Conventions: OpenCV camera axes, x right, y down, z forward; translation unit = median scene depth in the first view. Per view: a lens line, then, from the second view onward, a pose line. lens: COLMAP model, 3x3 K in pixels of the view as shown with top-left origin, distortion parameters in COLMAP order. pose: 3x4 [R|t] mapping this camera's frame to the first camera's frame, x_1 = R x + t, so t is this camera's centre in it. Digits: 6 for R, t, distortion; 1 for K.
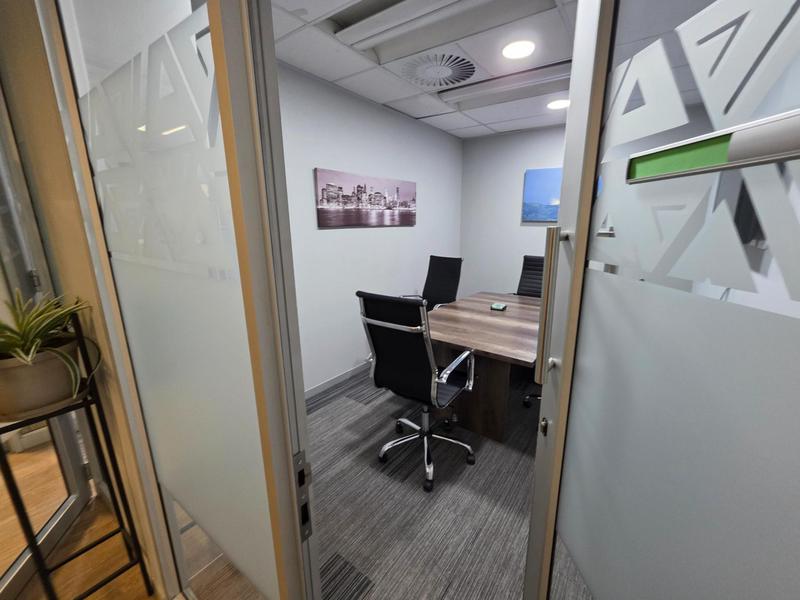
lens RADIAL K [[318.3, 0, 400.3], [0, 318.3, 302.0], [0, 0, 1]] dist [0.002693, 0.000137]
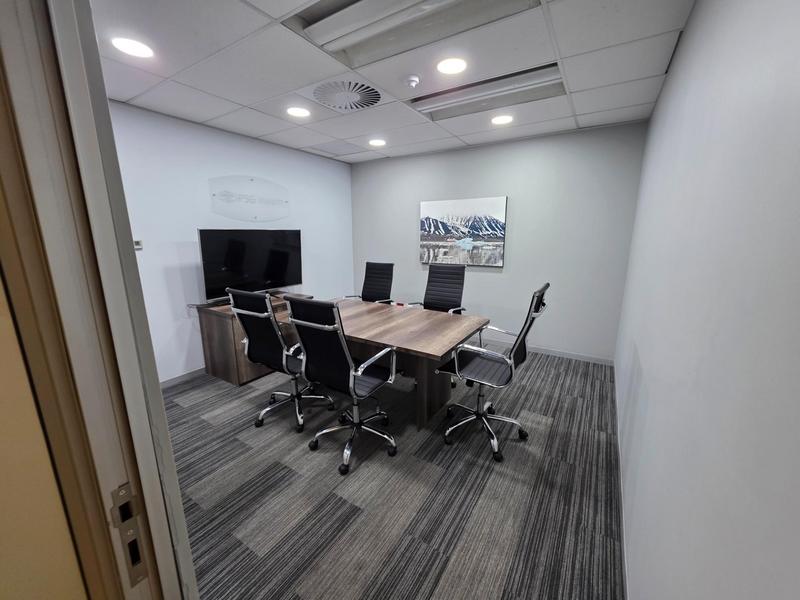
lens RADIAL K [[322.2, 0, 396.8], [0, 322.2, 318.4], [0, 0, 1]] dist [-0.000464, 0.000054]
pose [[0.997932, -0.010659, 0.063389, 0.190933], [0.009334, 0.999733, 0.021160, 0.029071], [-0.063598, -0.020525, 0.997765, -0.138822]]
